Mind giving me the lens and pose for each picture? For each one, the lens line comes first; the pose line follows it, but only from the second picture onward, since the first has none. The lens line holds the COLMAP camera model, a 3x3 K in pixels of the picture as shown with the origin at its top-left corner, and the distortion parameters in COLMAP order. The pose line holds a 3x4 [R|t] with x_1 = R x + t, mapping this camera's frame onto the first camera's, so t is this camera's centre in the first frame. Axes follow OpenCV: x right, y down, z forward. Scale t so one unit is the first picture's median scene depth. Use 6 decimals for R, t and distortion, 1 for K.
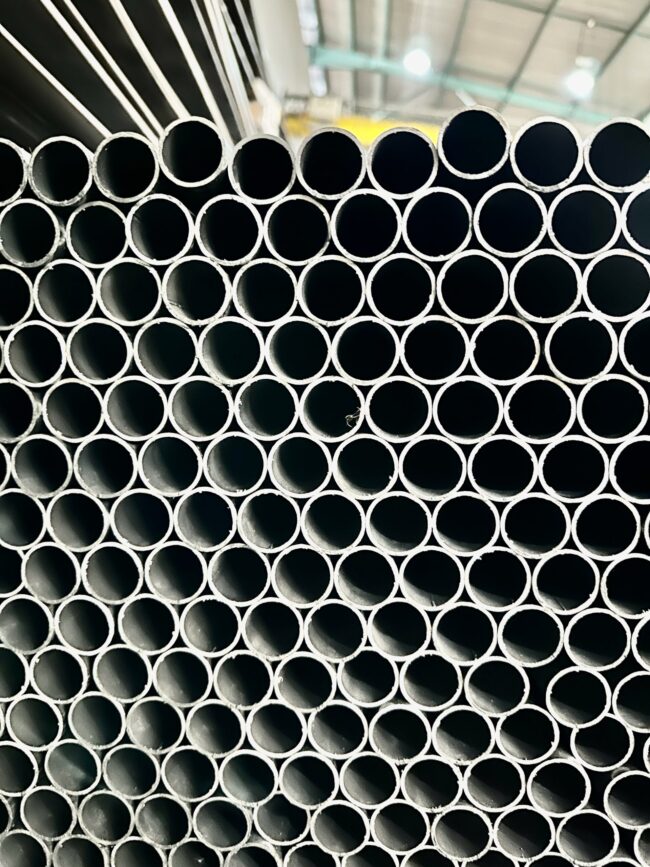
lens RADIAL K [[618.0, 0, 326.9], [0, 618.0, 436.5], [0, 0, 1]] dist [0.026170, -0.032526]
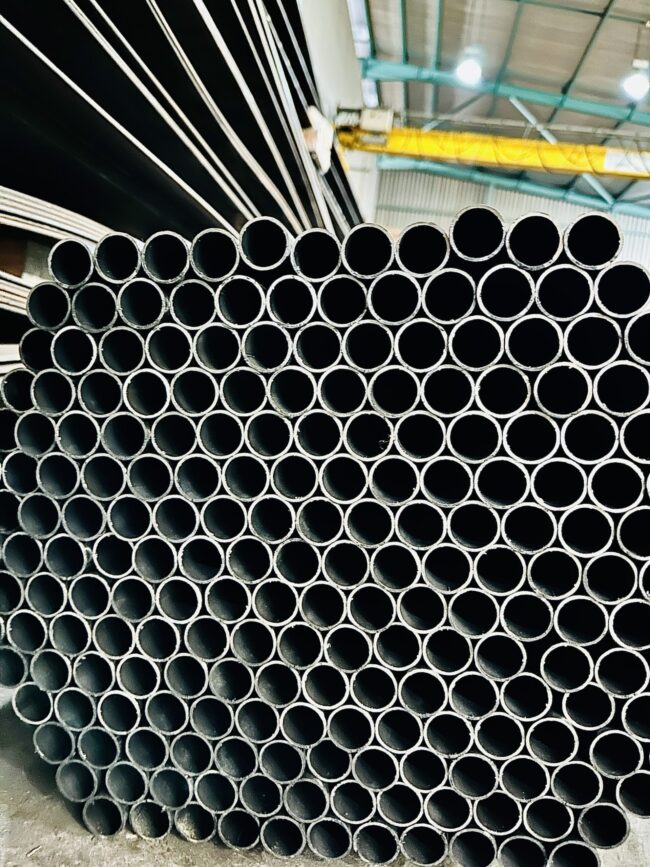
lens RADIAL K [[618.0, 0, 325.4], [0, 618.0, 430.7], [0, 0, 1]] dist [0.026170, -0.032526]
pose [[0.996408, 0.002888, -0.084637, 0.027390], [-0.004690, 0.999767, -0.021090, -0.026899], [0.084556, 0.021411, 0.996189, -0.296129]]
